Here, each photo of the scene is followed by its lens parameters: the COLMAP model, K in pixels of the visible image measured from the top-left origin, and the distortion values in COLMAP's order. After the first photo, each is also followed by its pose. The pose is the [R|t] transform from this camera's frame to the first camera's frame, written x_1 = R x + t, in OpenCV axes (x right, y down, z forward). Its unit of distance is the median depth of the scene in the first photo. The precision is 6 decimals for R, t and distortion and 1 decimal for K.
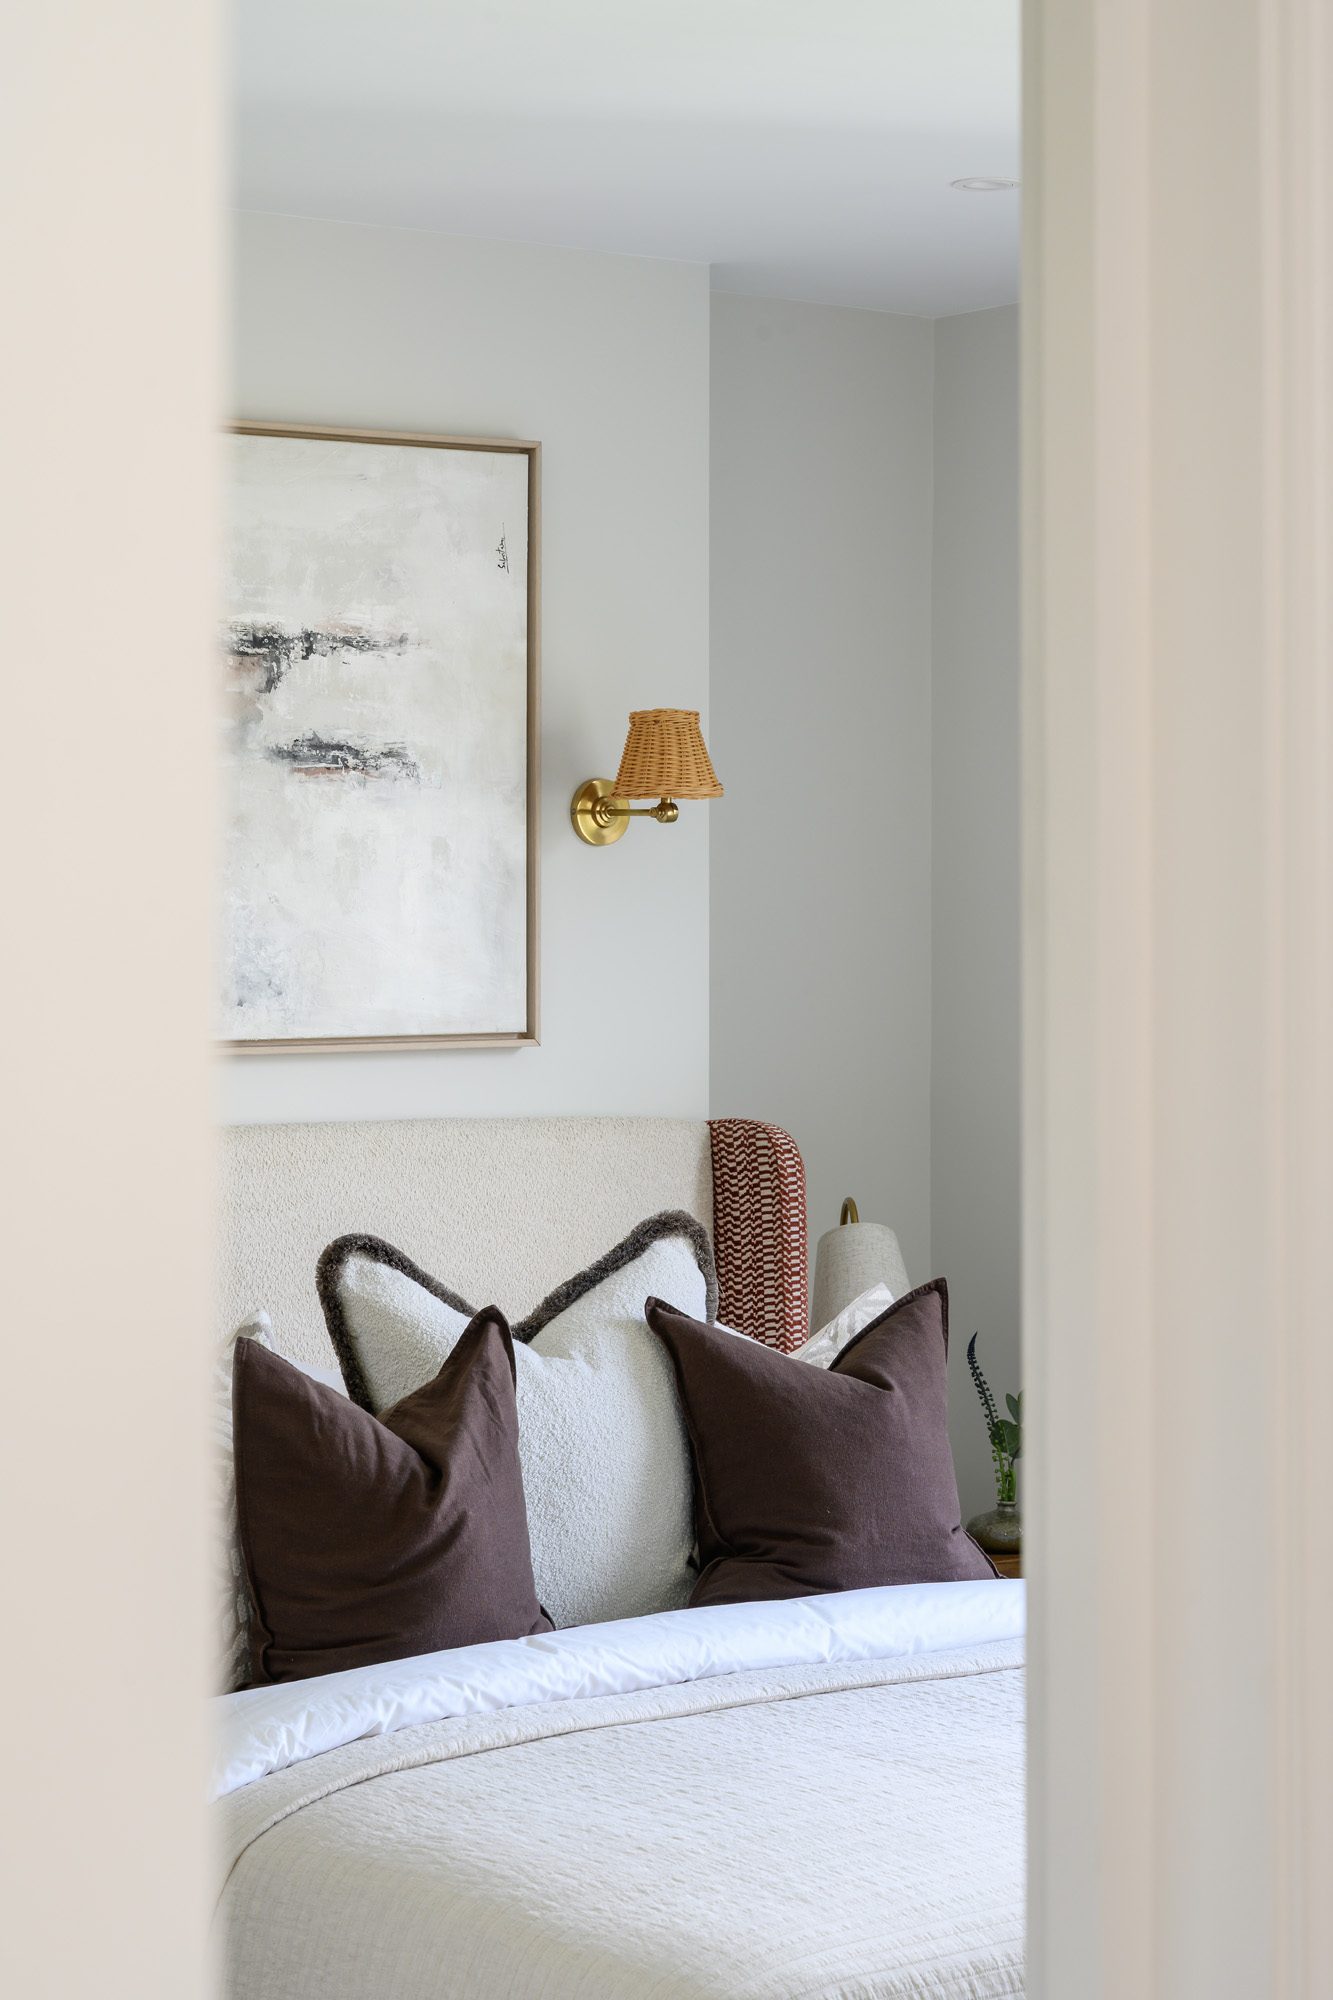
lens RADIAL K [[4007.5, 0, 666.7], [0, 4007.5, 997.6], [0, 0, 1]] dist [-0.067620, 0.000000]
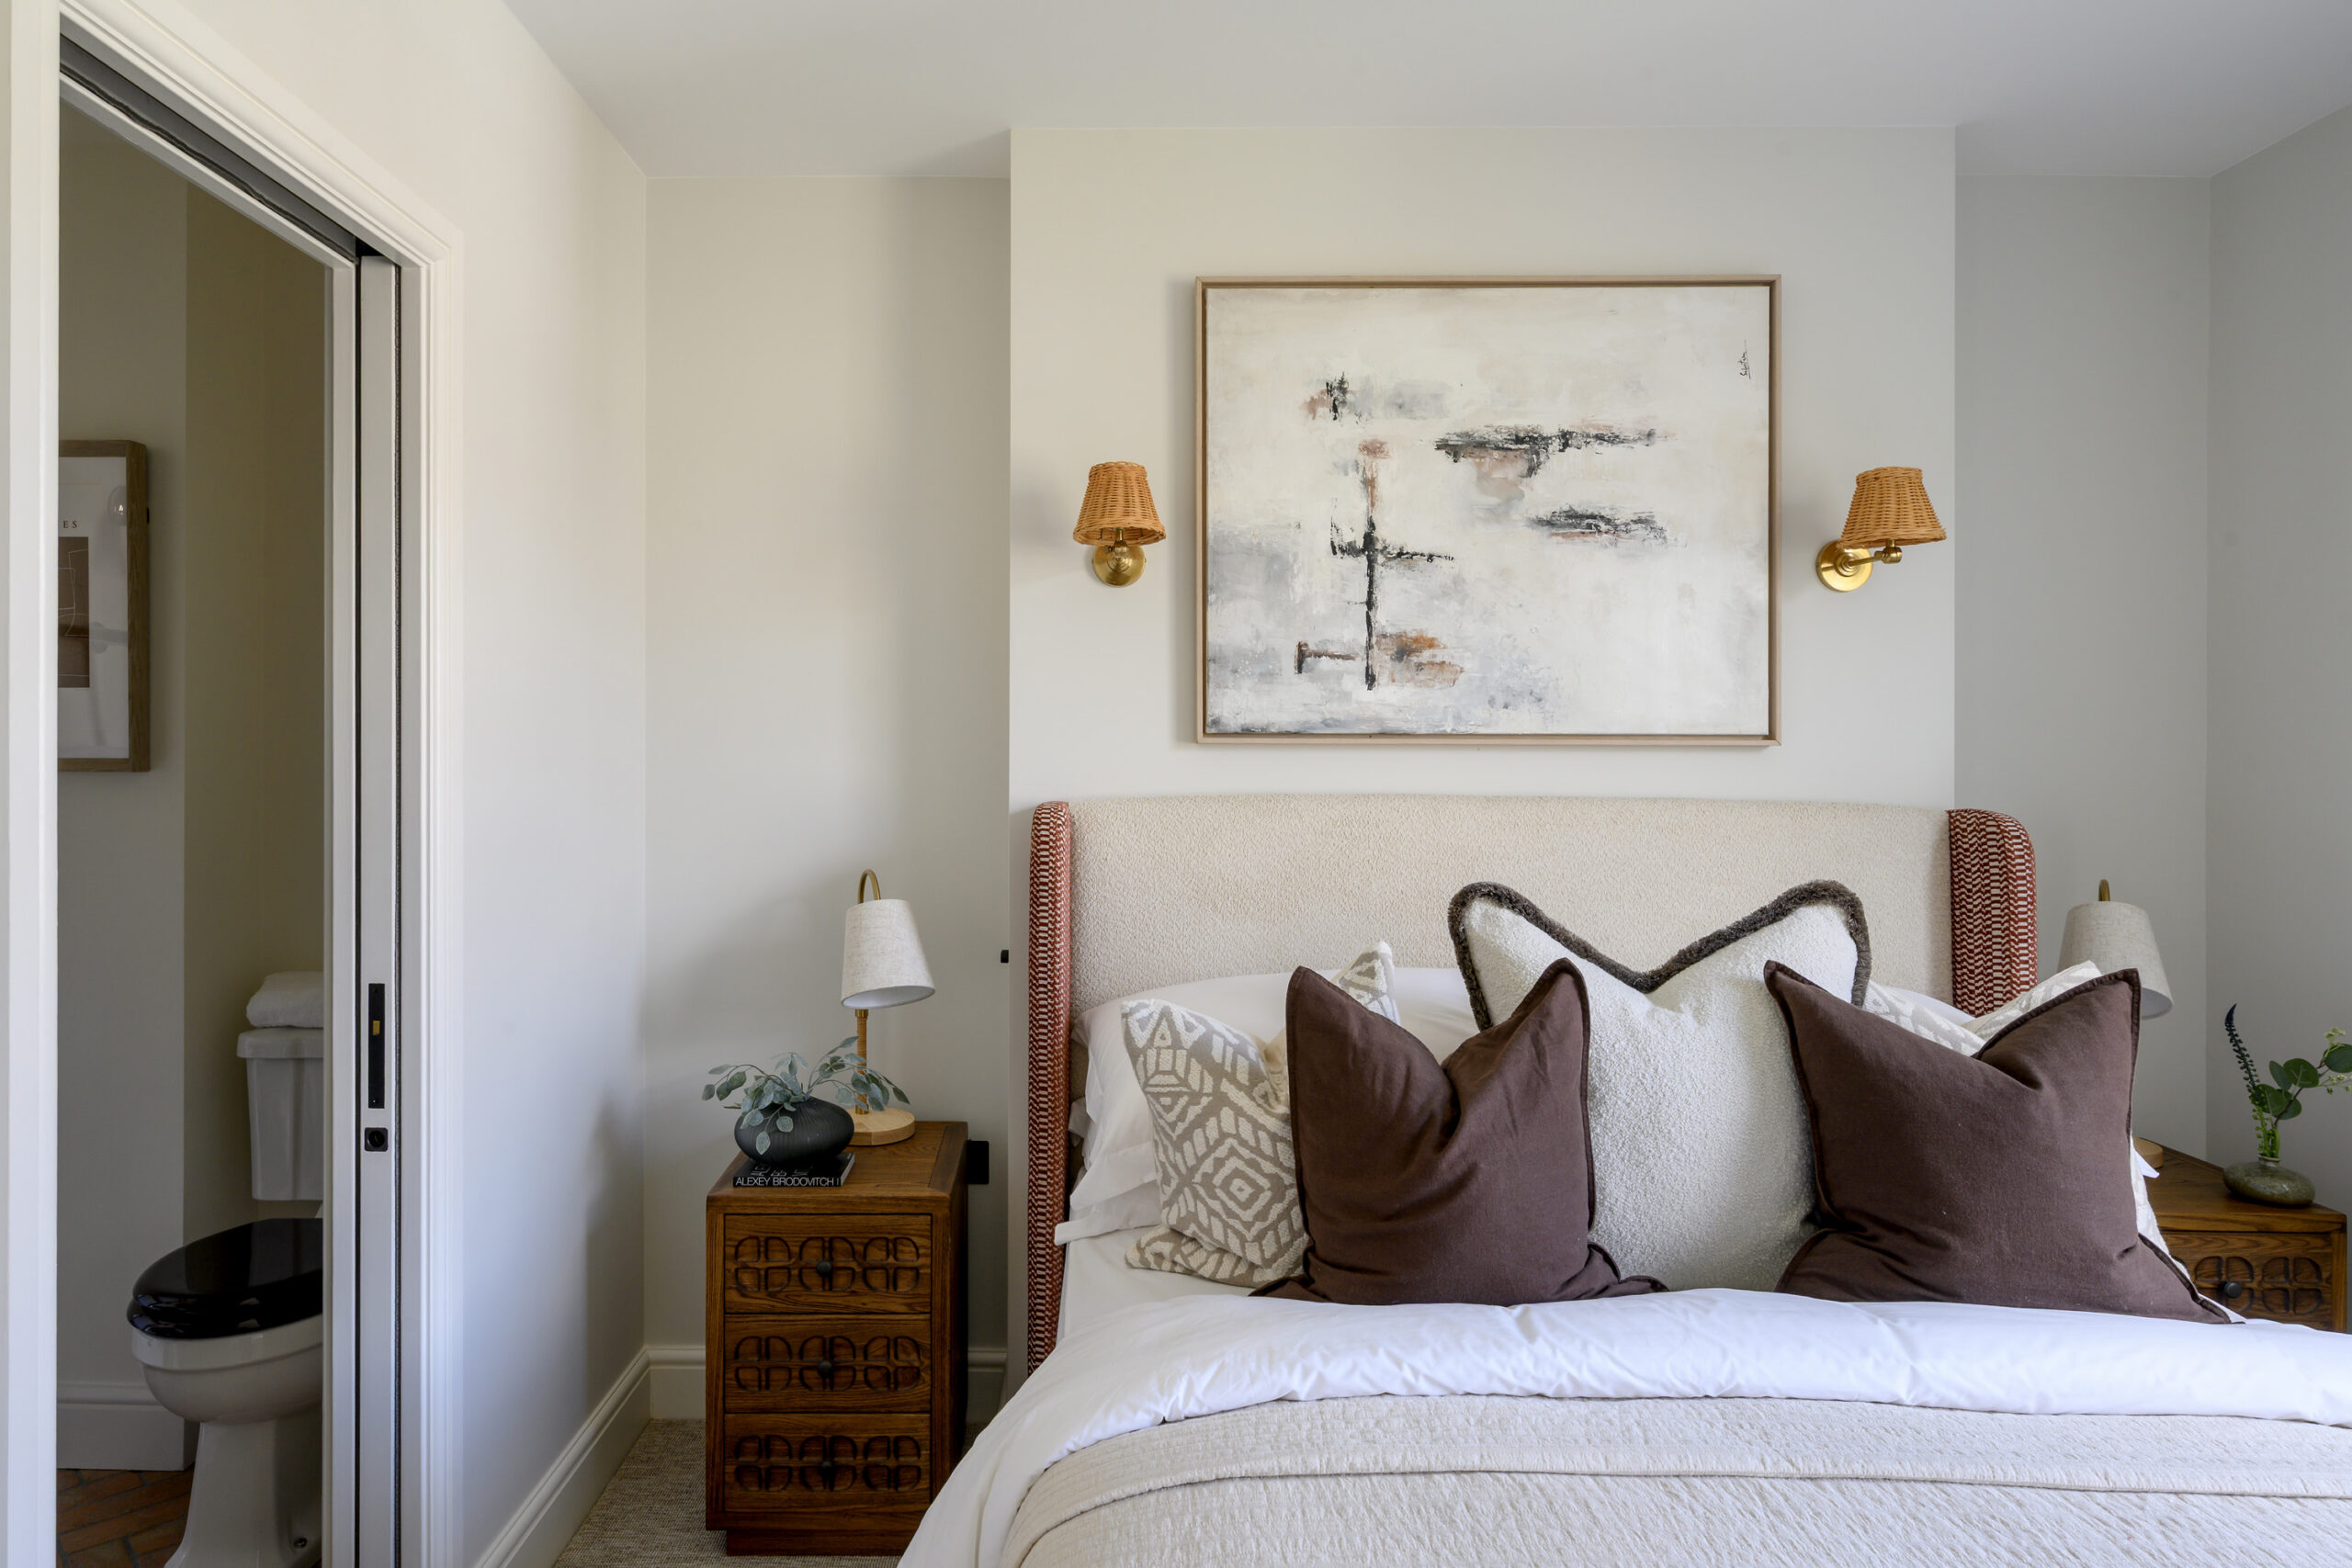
lens RADIAL K [[1290.2, 0, 1165.0], [0, 1290.2, 750.3], [0, 0, 1]] dist [-0.002221, -0.001540]
pose [[0.778061, 0.005237, -0.628166, 0.085393], [-0.019605, 0.999681, -0.015949, 0.027492], [0.627882, 0.024725, 0.777916, 0.631199]]
